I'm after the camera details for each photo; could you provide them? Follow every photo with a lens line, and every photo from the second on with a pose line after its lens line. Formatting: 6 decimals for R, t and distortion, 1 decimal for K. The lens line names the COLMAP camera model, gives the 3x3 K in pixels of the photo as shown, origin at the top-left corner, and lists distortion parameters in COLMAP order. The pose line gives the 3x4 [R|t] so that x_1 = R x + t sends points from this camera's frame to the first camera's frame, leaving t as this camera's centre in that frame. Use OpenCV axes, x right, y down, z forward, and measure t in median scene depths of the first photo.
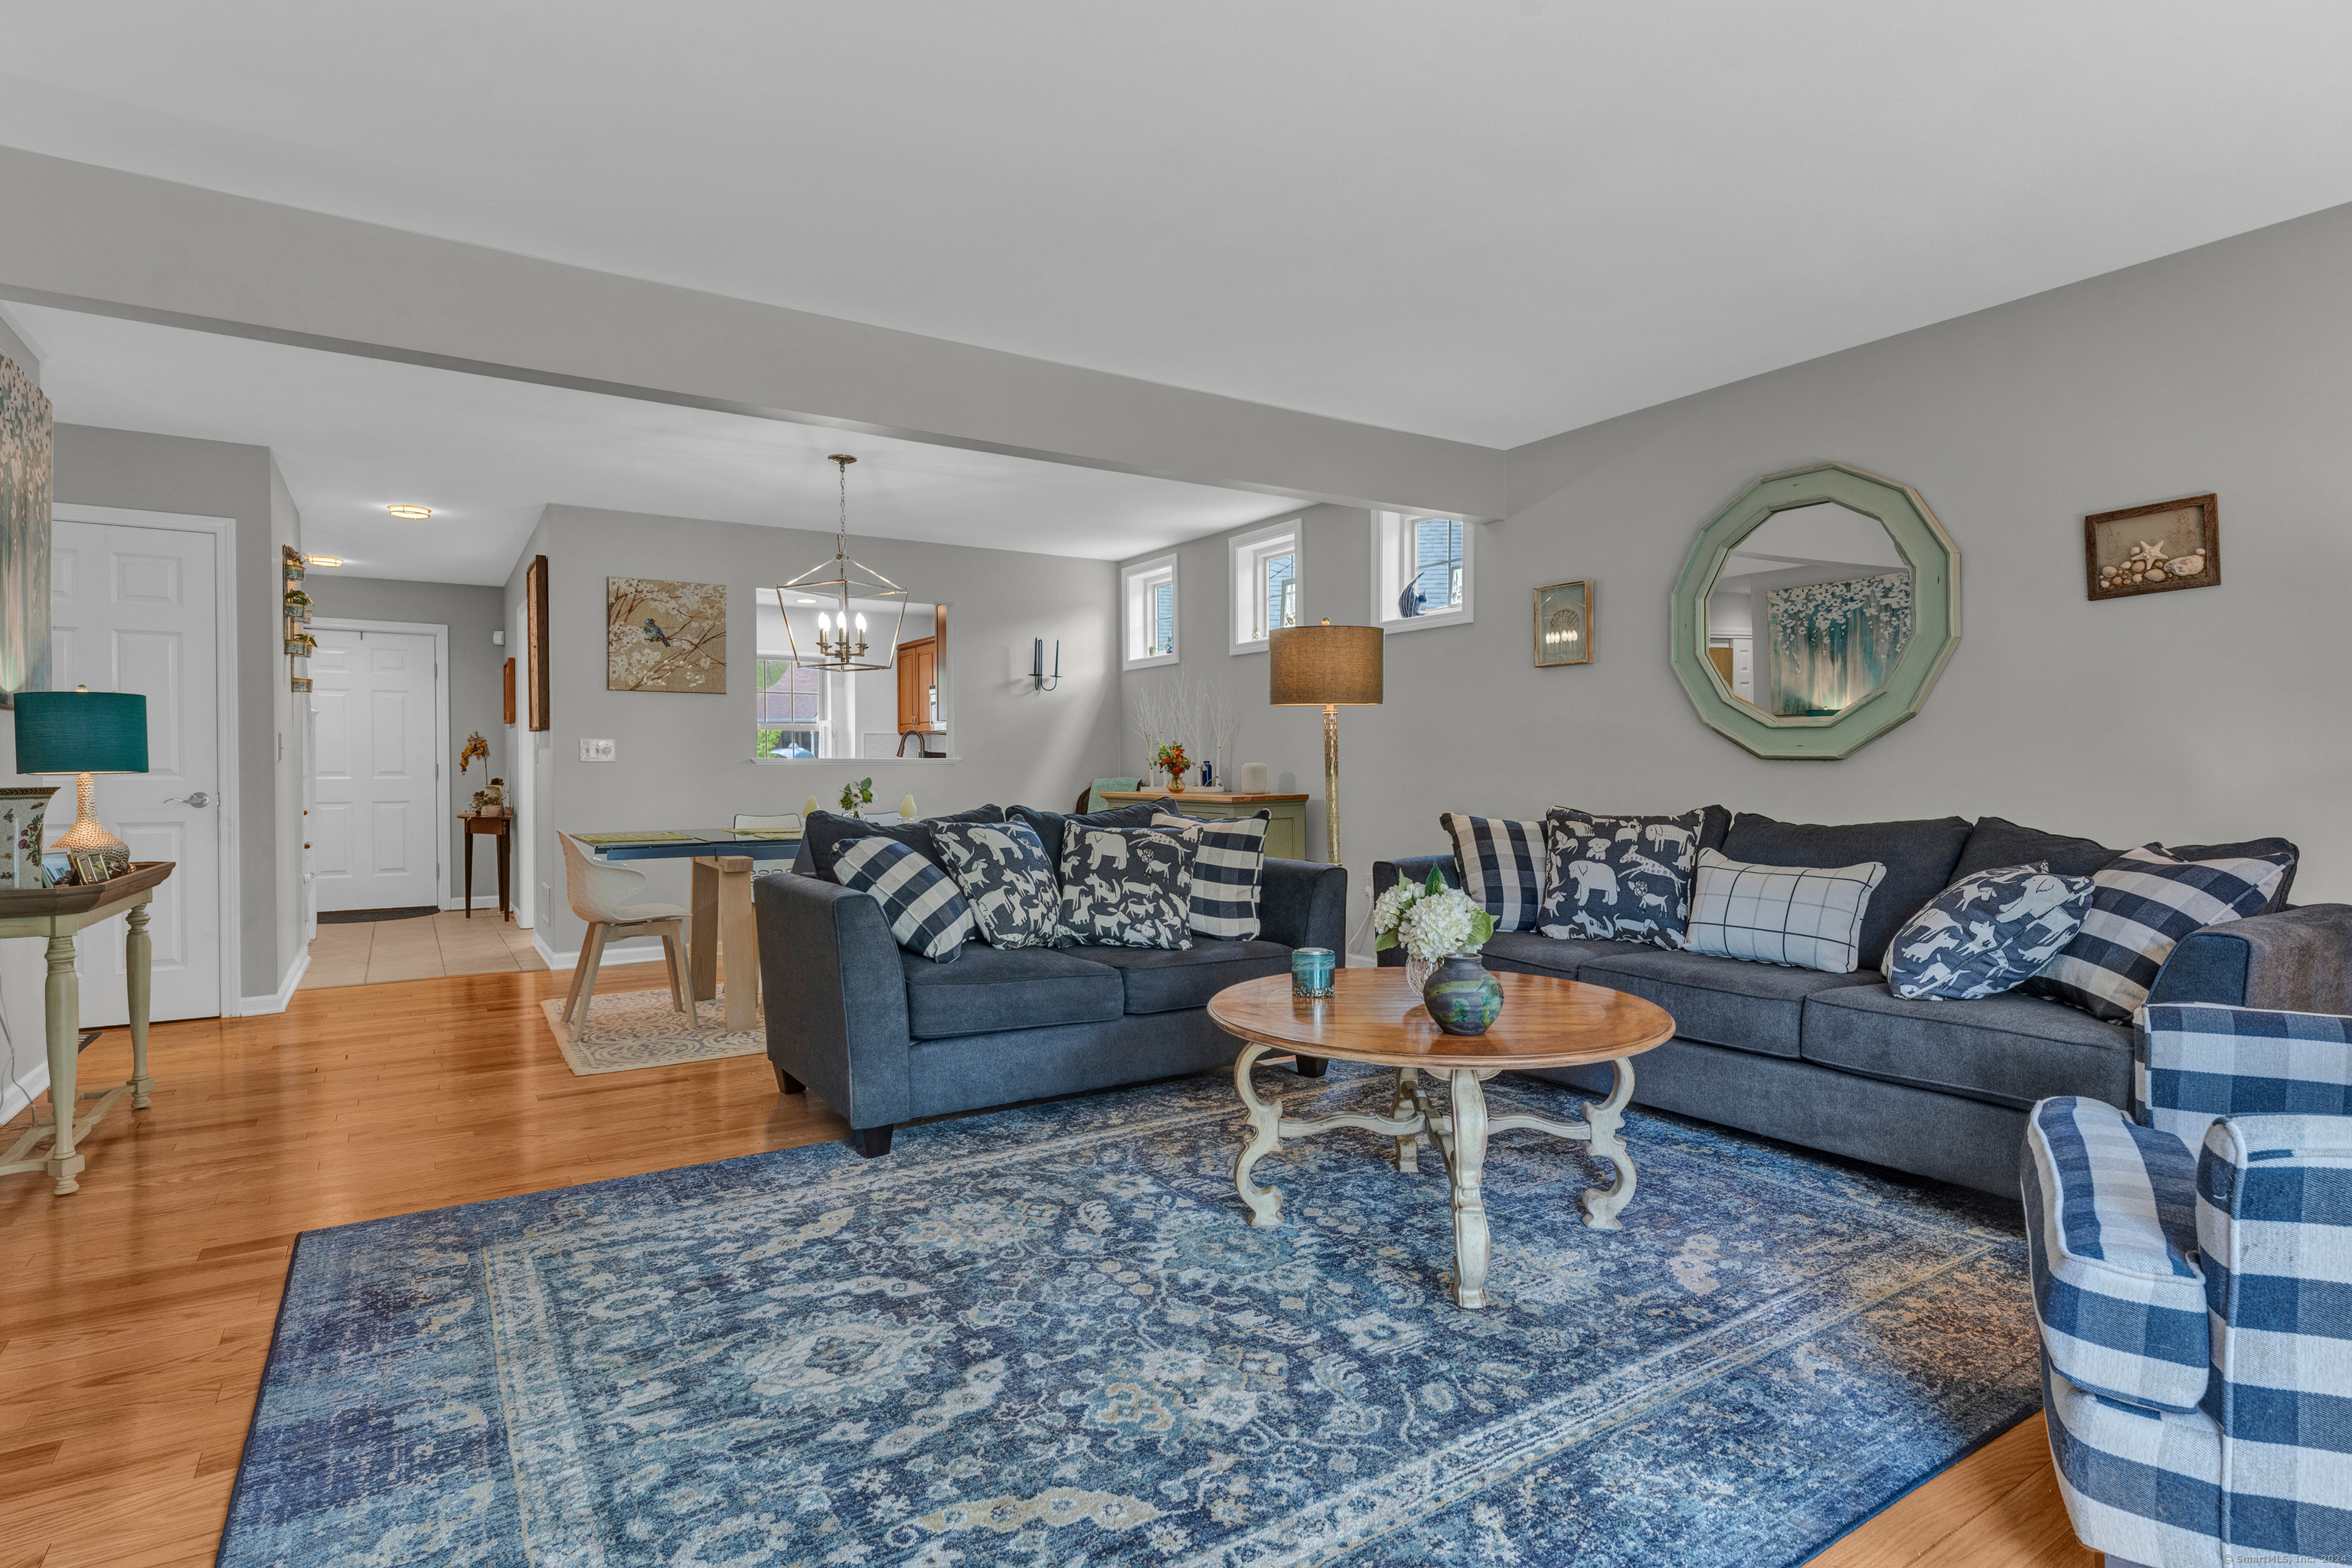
lens RADIAL K [[1190.1, 0, 1176.0], [0, 1190.1, 784.0], [0, 0, 1]] dist [-0.003301, 0.000207]
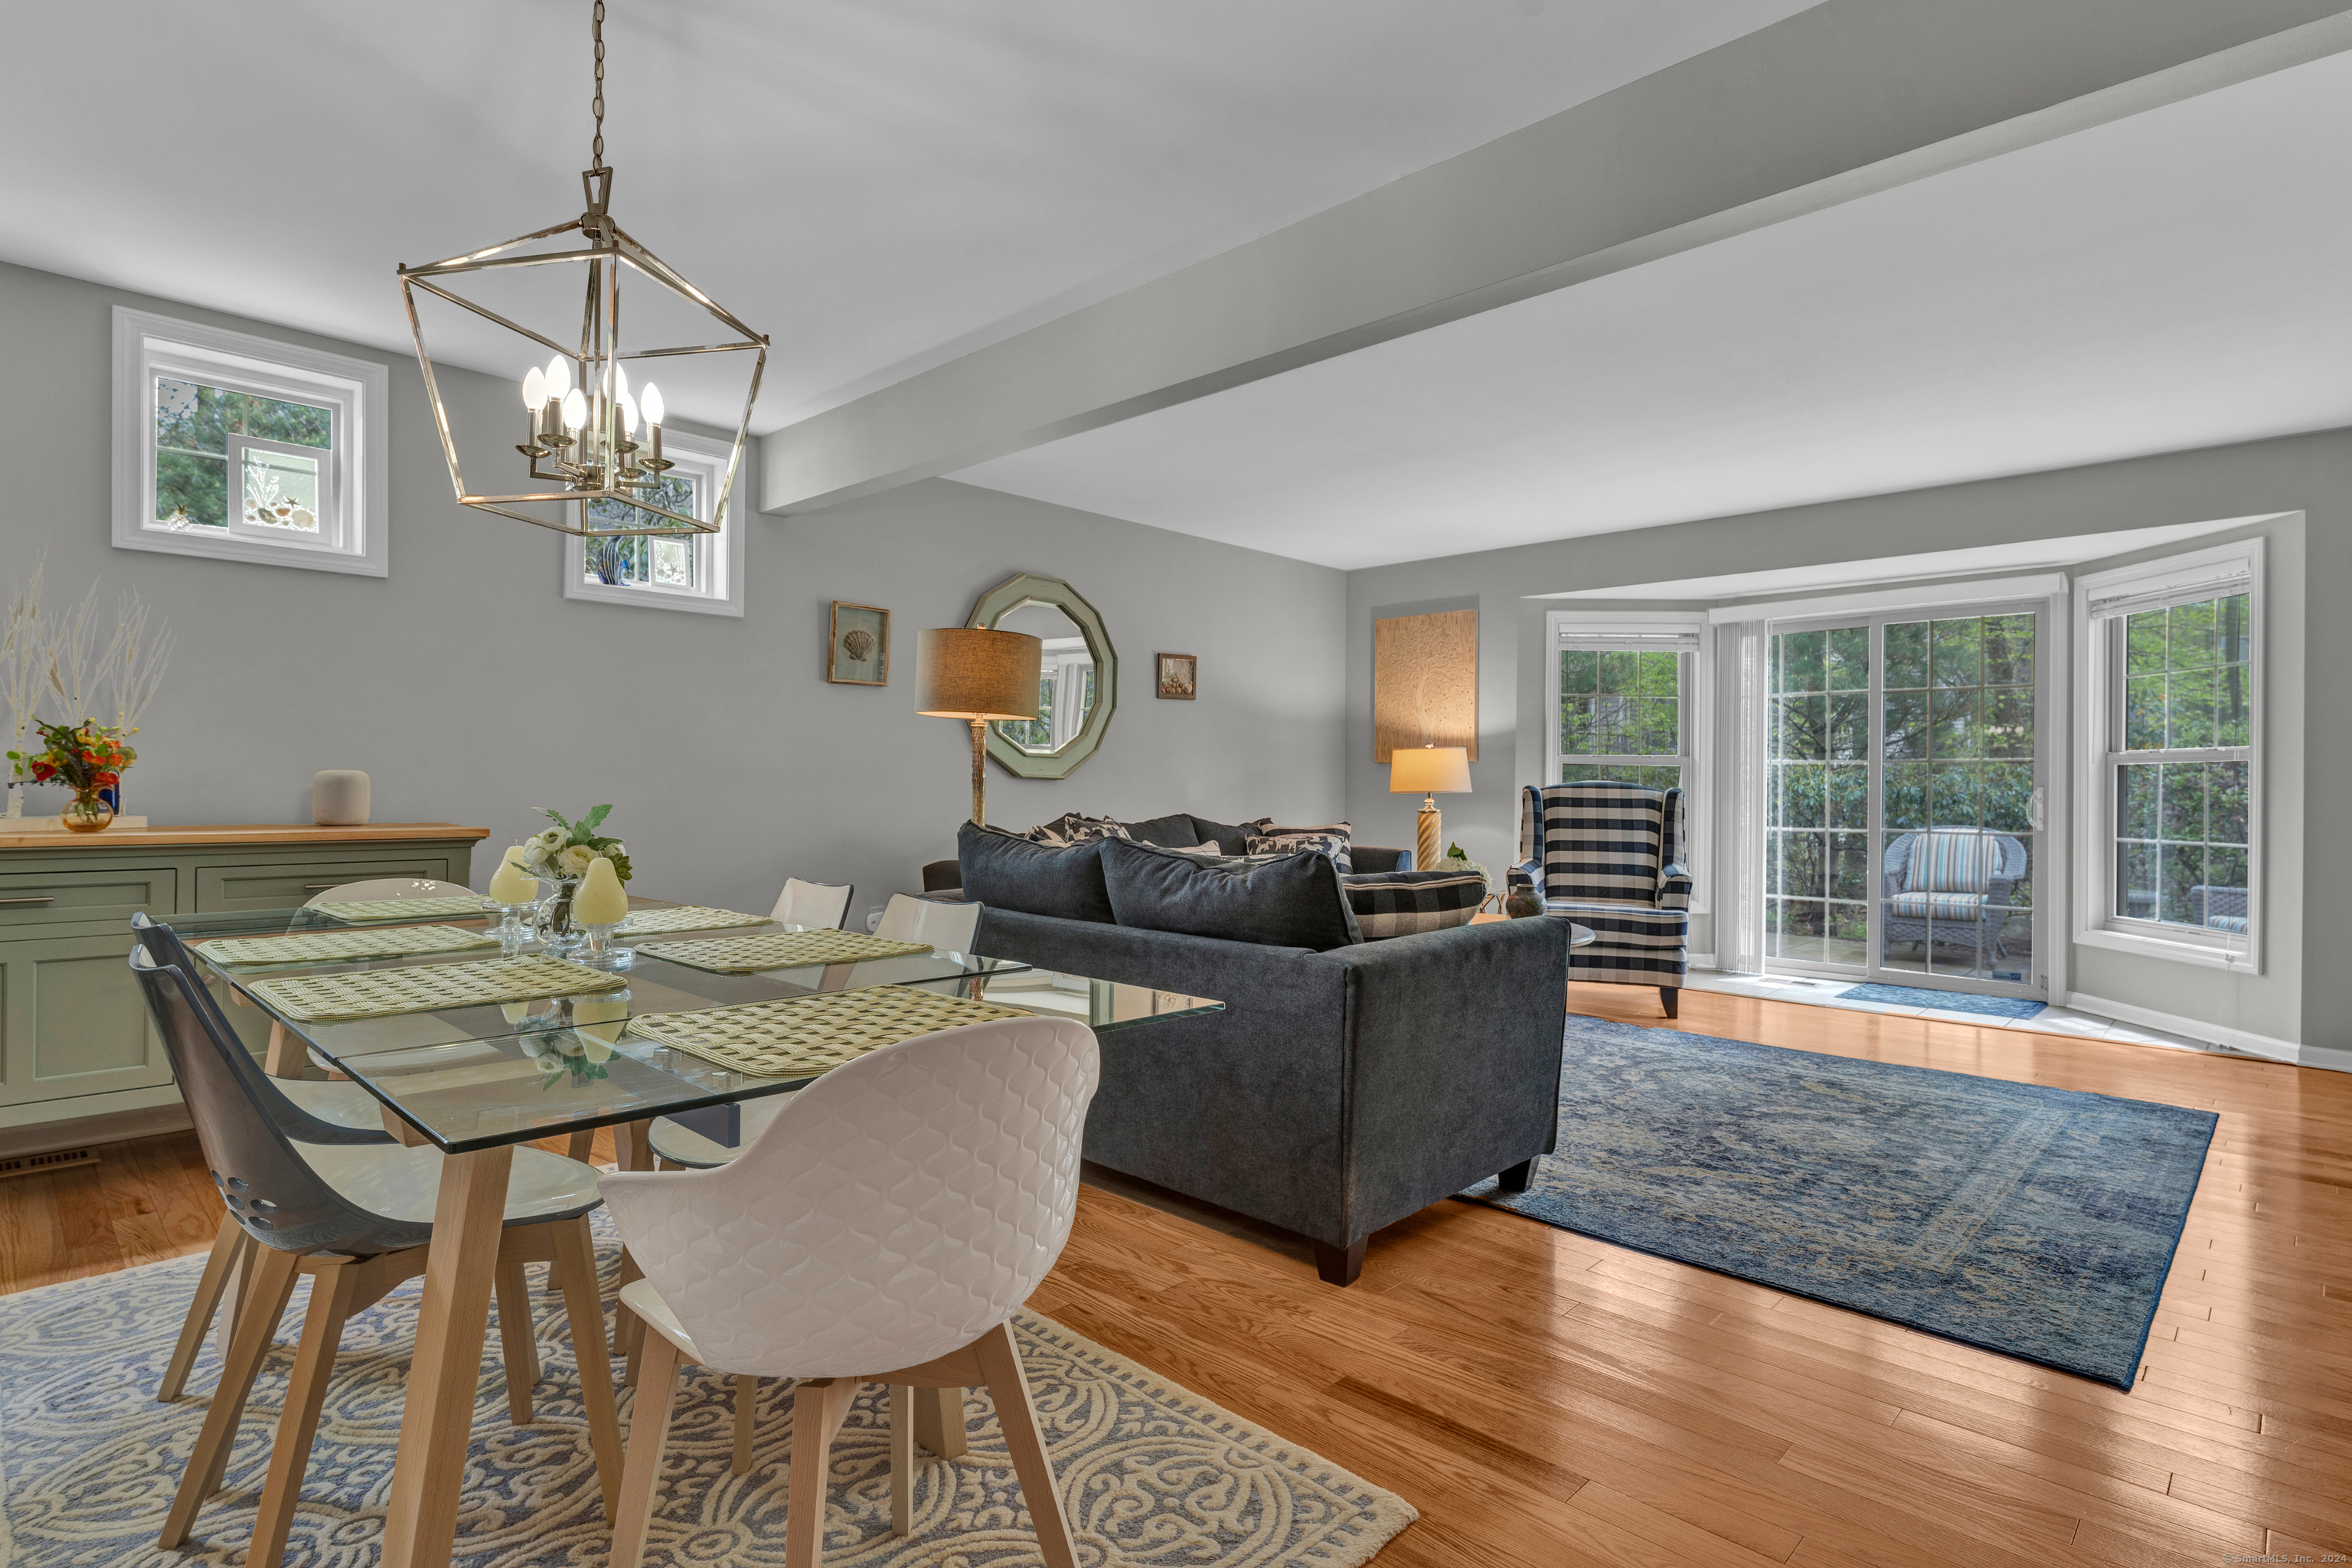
lens RADIAL K [[1175.5, 0, 1176.0], [0, 1175.5, 784.0], [0, 0, 1]] dist [-0.000246, -0.000193]
pose [[-0.223372, 0.001181, 0.974732, -0.937788], [0.004660, 0.999989, -0.000144, -0.015422], [-0.974722, 0.004510, -0.223375, 1.234291]]
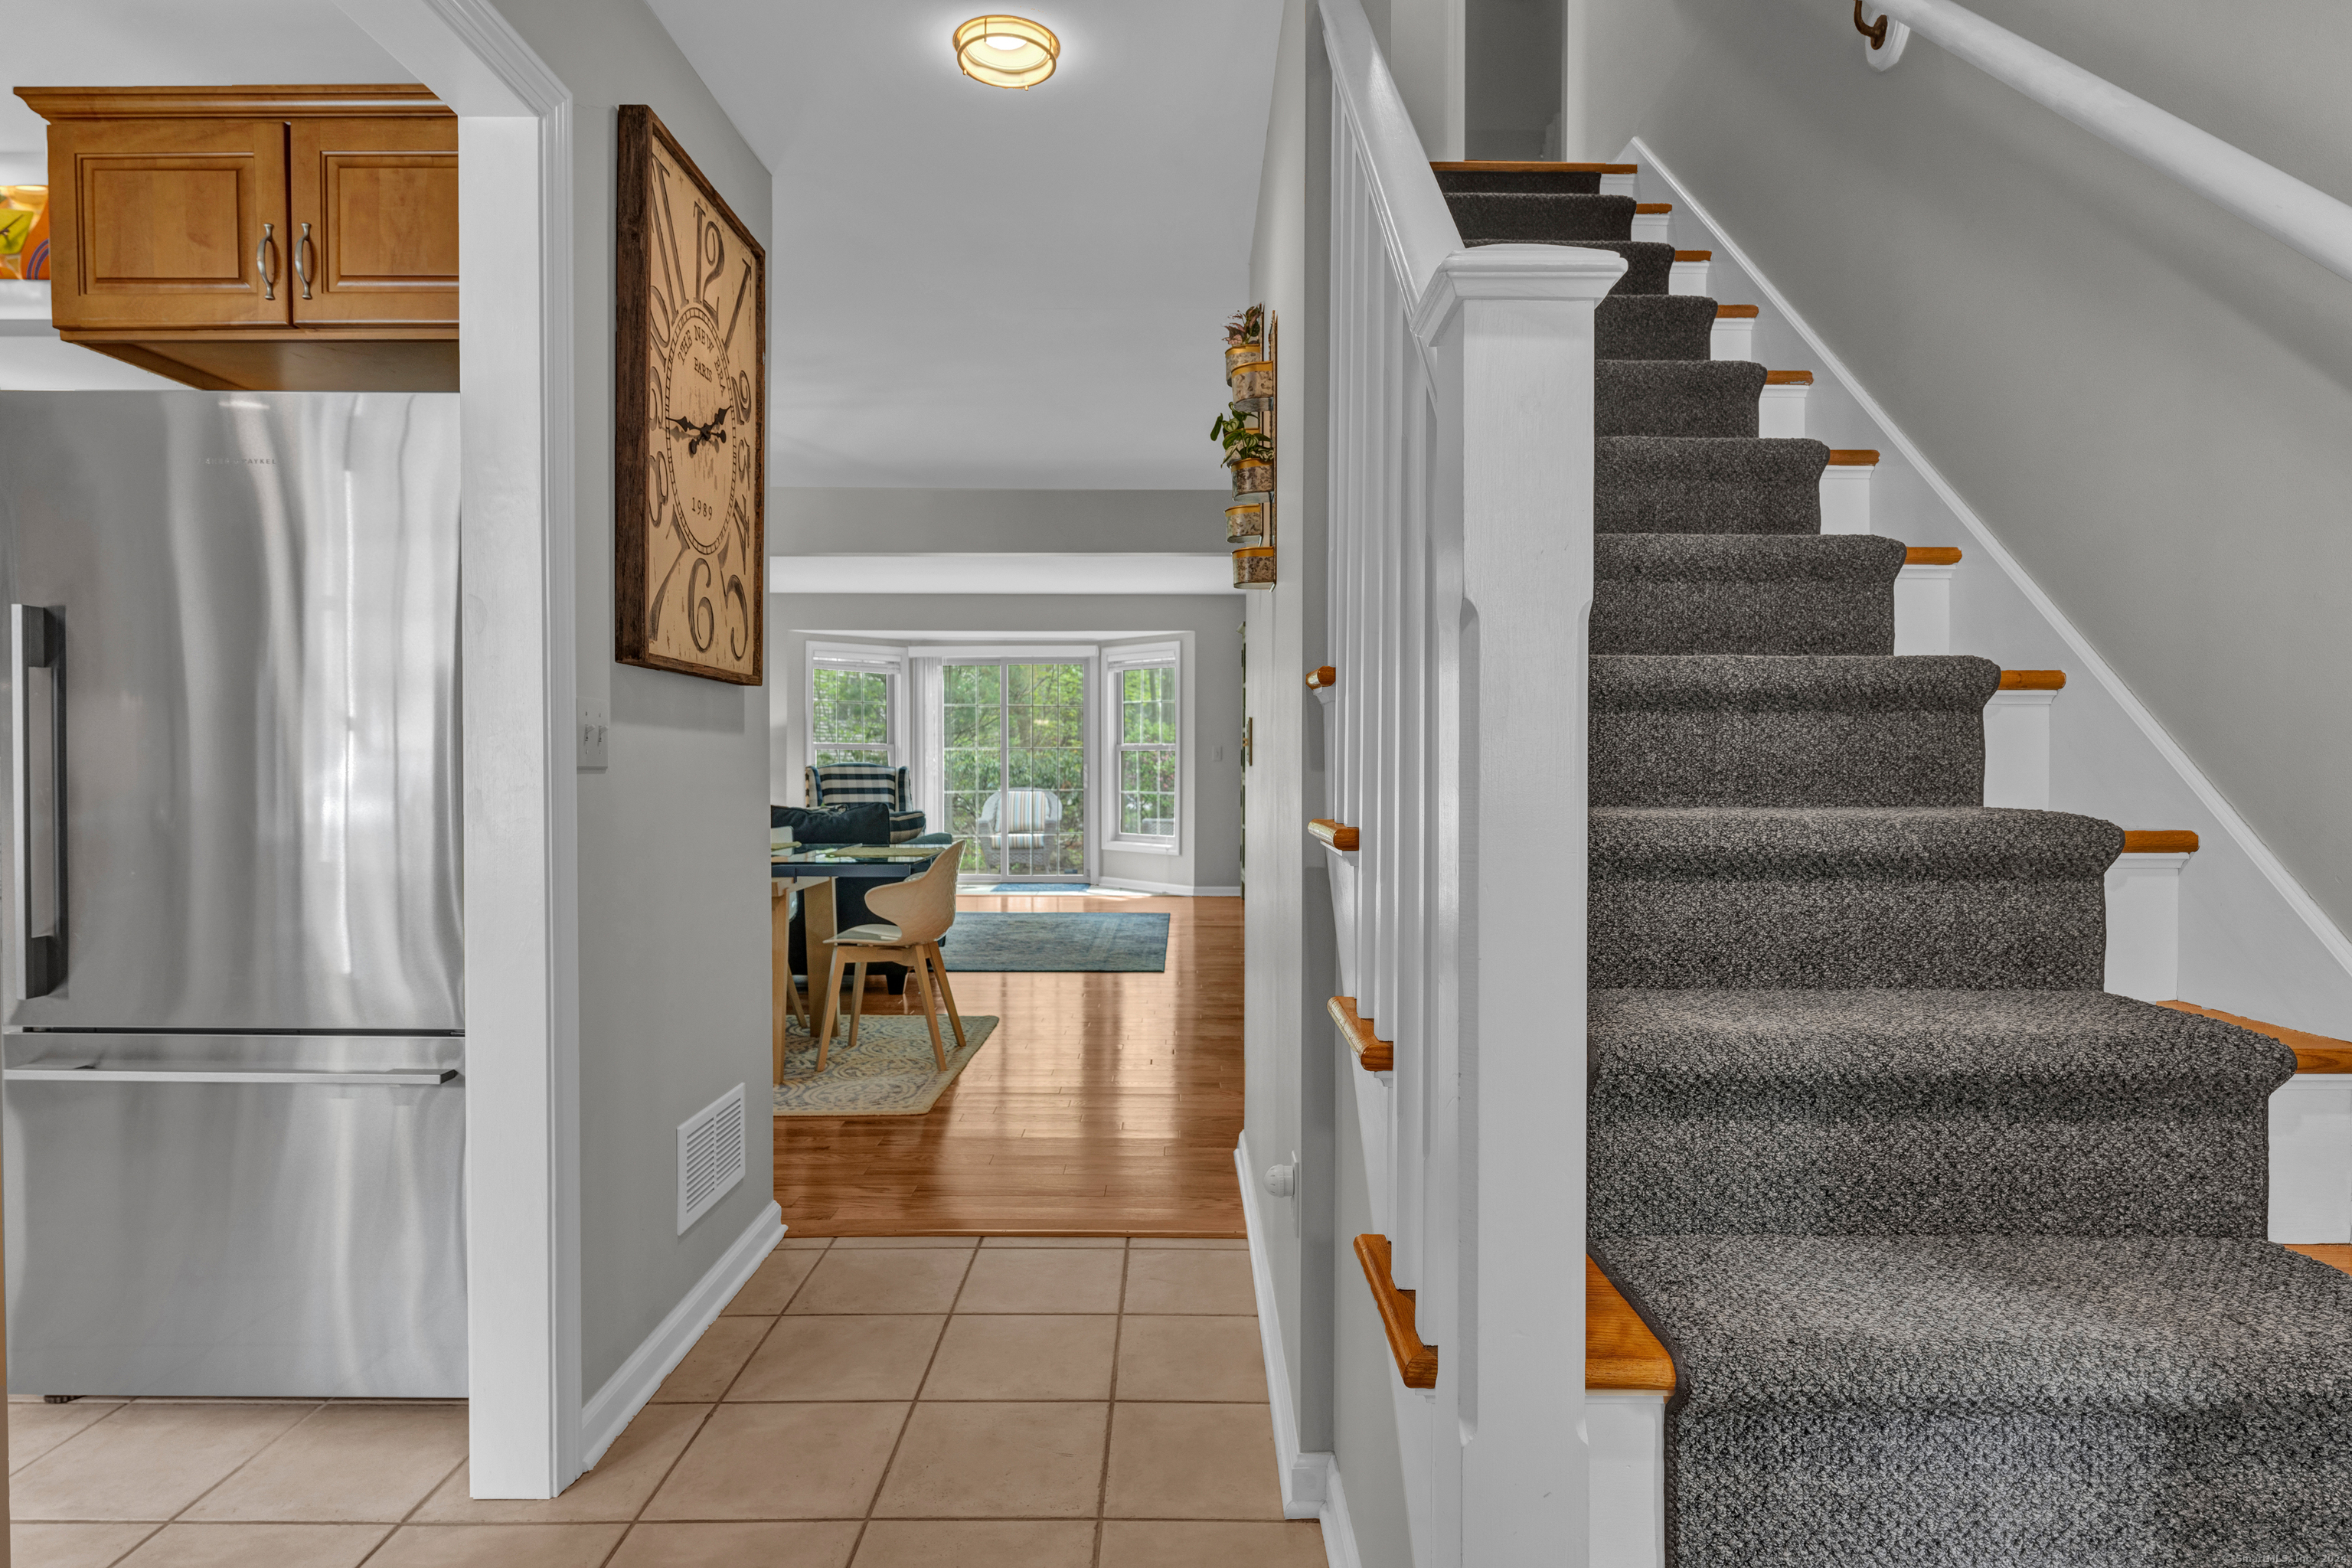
lens RADIAL K [[1254.8, 0, 1176.0], [0, 1254.8, 784.0], [0, 0, 1]] dist [-0.006424, -0.000404]
pose [[-0.837598, -0.008837, 0.546215, -1.450290], [0.007987, 0.999564, 0.028419, -0.039965], [-0.546228, 0.028166, -0.837163, 2.098829]]
